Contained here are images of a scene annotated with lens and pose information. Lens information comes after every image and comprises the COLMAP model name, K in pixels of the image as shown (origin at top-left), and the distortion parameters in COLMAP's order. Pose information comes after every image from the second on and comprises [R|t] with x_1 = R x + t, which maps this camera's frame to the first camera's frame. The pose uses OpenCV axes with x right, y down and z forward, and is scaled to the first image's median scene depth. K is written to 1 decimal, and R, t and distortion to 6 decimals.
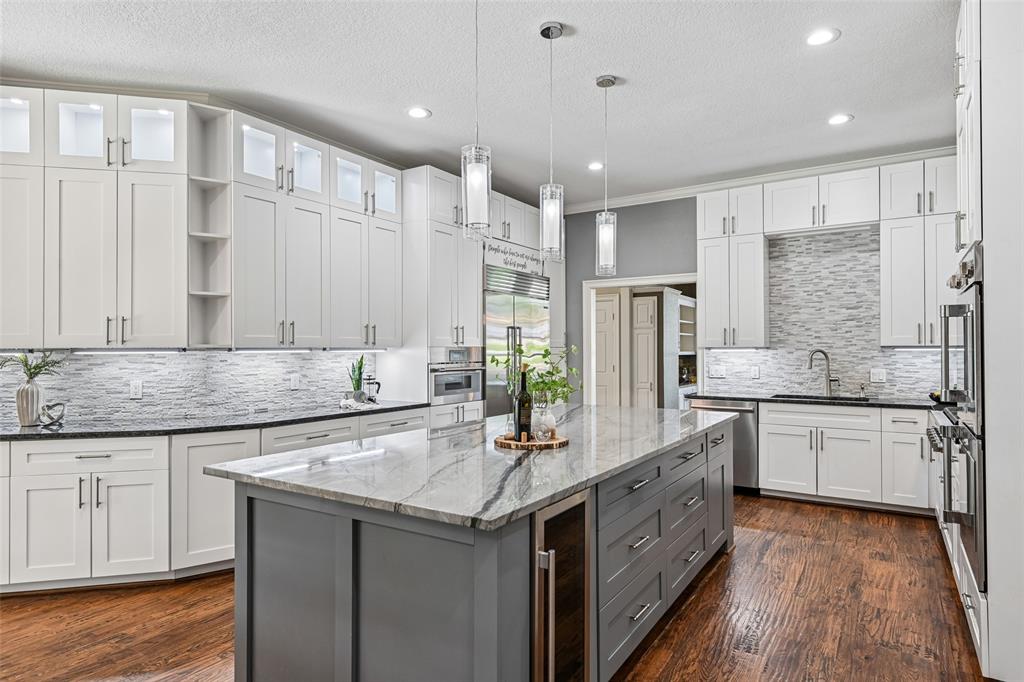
lens RADIAL K [[578.1, 0, 513.9], [0, 578.1, 345.6], [0, 0, 1]] dist [0.000918, 0.000118]
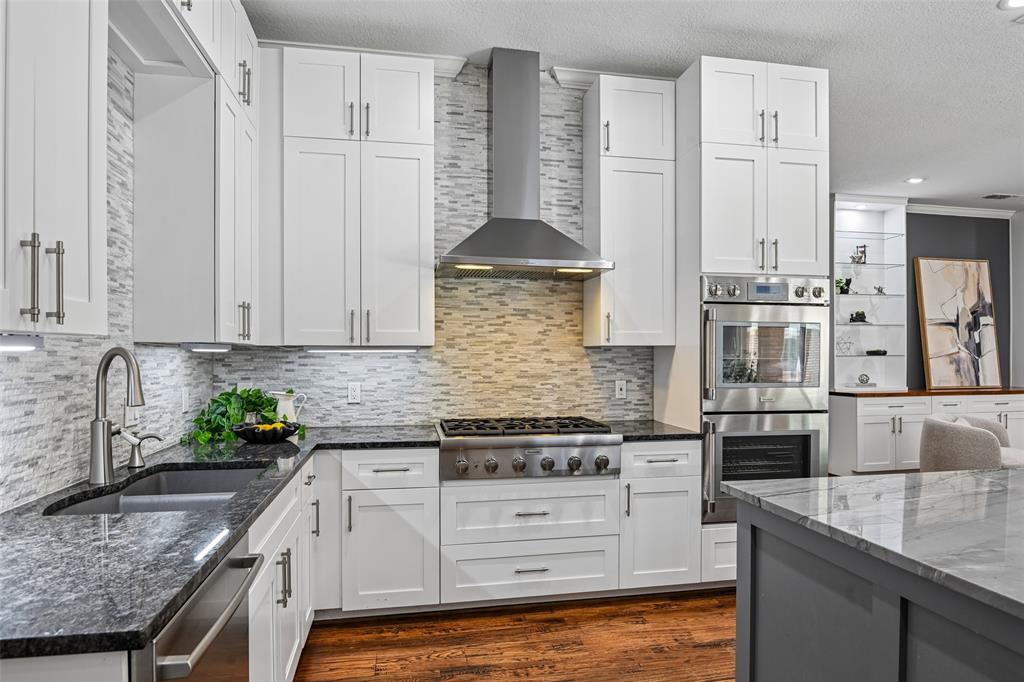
lens RADIAL K [[590.9, 0, 513.5], [0, 590.9, 355.7], [0, 0, 1]] dist [-0.019901, -0.000870]
pose [[-0.689682, 0.000836, 0.724112, 0.119088], [-0.003295, 0.999985, -0.004293, 0.012208], [-0.724105, -0.005347, -0.689669, 1.116044]]
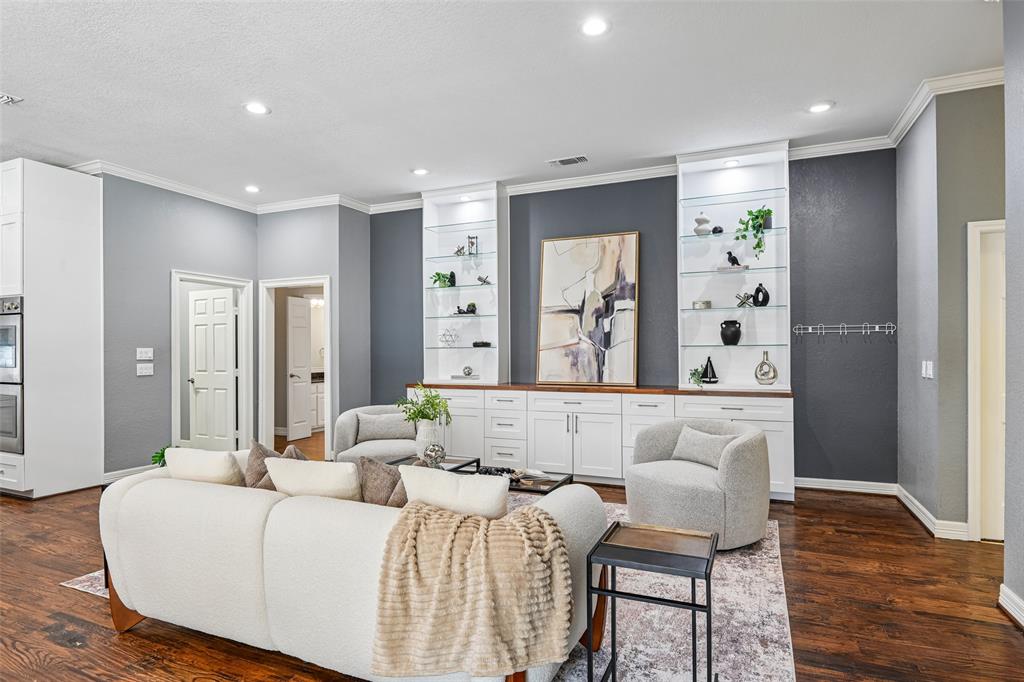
lens RADIAL K [[557.2, 0, 511.0], [0, 557.2, 347.3], [0, 0, 1]] dist [-0.000879, -0.000987]
pose [[-0.158524, 0.009748, 0.987307, -0.685166], [-0.003493, 0.999939, -0.010434, 0.015523], [-0.987349, -0.005103, -0.158481, -0.217832]]
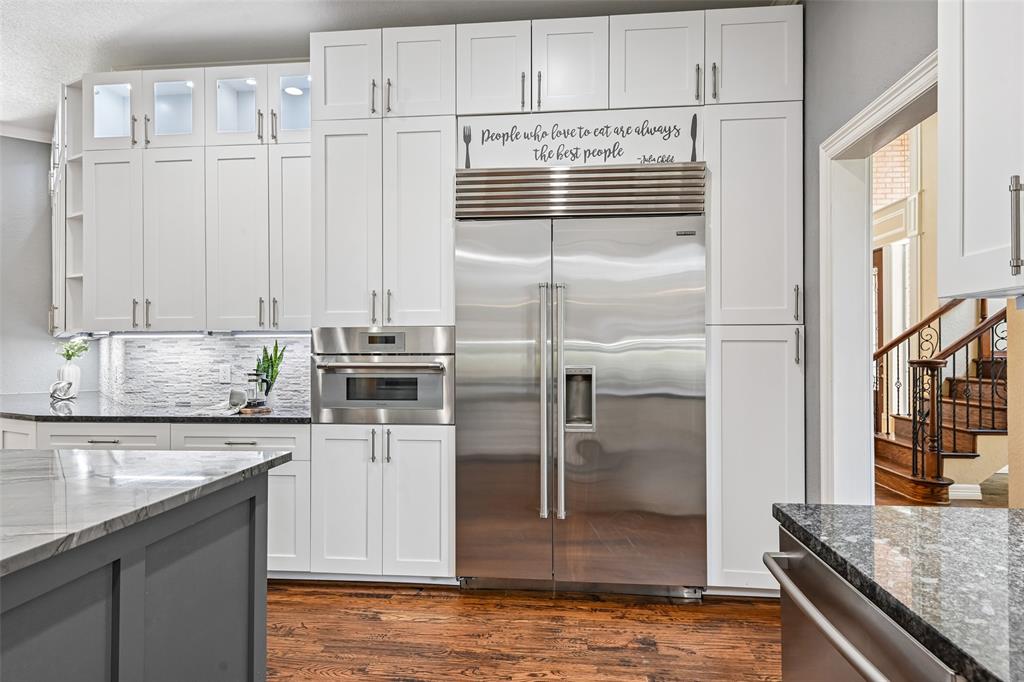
lens RADIAL K [[599.6, 0, 512.0], [0, 599.6, 341.0], [0, 0, 1]] dist [0.006048, 0.001003]
pose [[0.458500, -0.008323, -0.888655, 0.497716], [0.006804, 0.999960, -0.005855, 0.021288], [0.888668, -0.003362, 0.458538, 0.855602]]
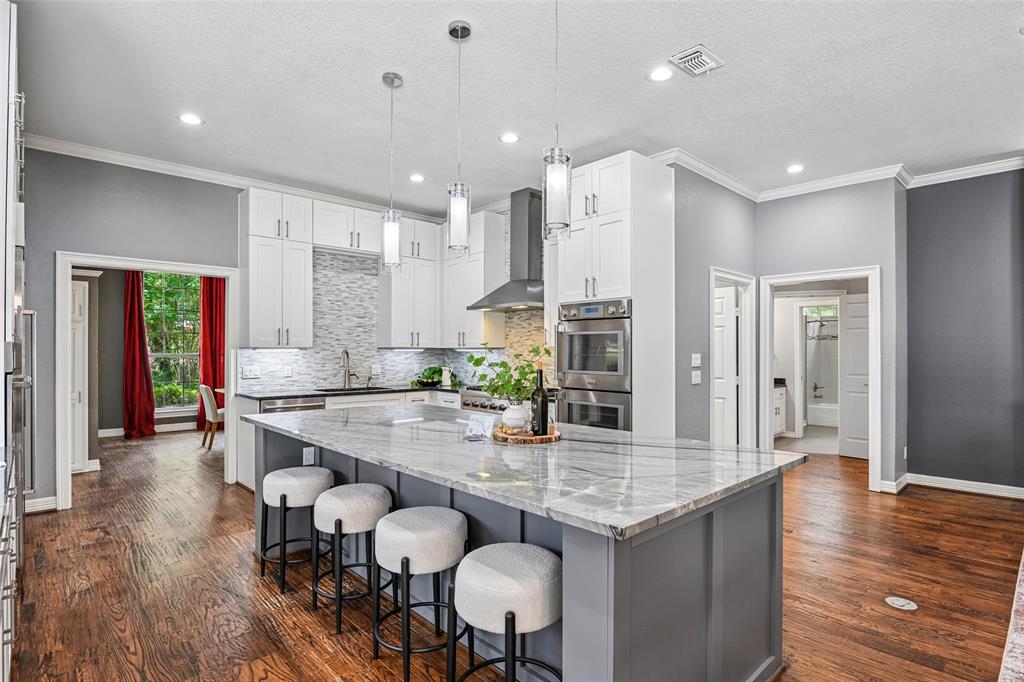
lens RADIAL K [[526.8, 0, 510.4], [0, 526.8, 348.3], [0, 0, 1]] dist [-0.012485, -0.000147]
pose [[0.240120, 0.007541, 0.970714, -0.479453], [-0.009351, 0.999941, -0.005455, 0.006505], [-0.970698, -0.007768, 0.240177, 0.420162]]
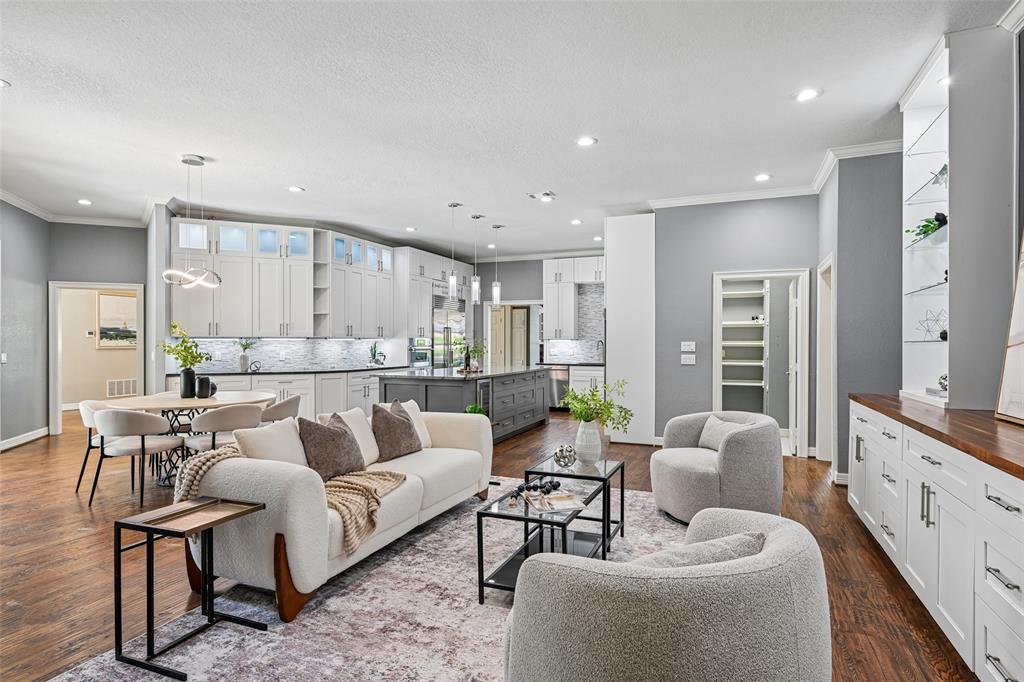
lens RADIAL K [[542.3, 0, 515.0], [0, 542.3, 344.7], [0, 0, 1]] dist [0.002850, -0.013771]
pose [[0.981923, 0.003949, 0.189241, -0.134224], [-0.006120, 0.999922, 0.010888, 0.003604], [-0.189183, -0.011849, 0.981870, -0.872573]]
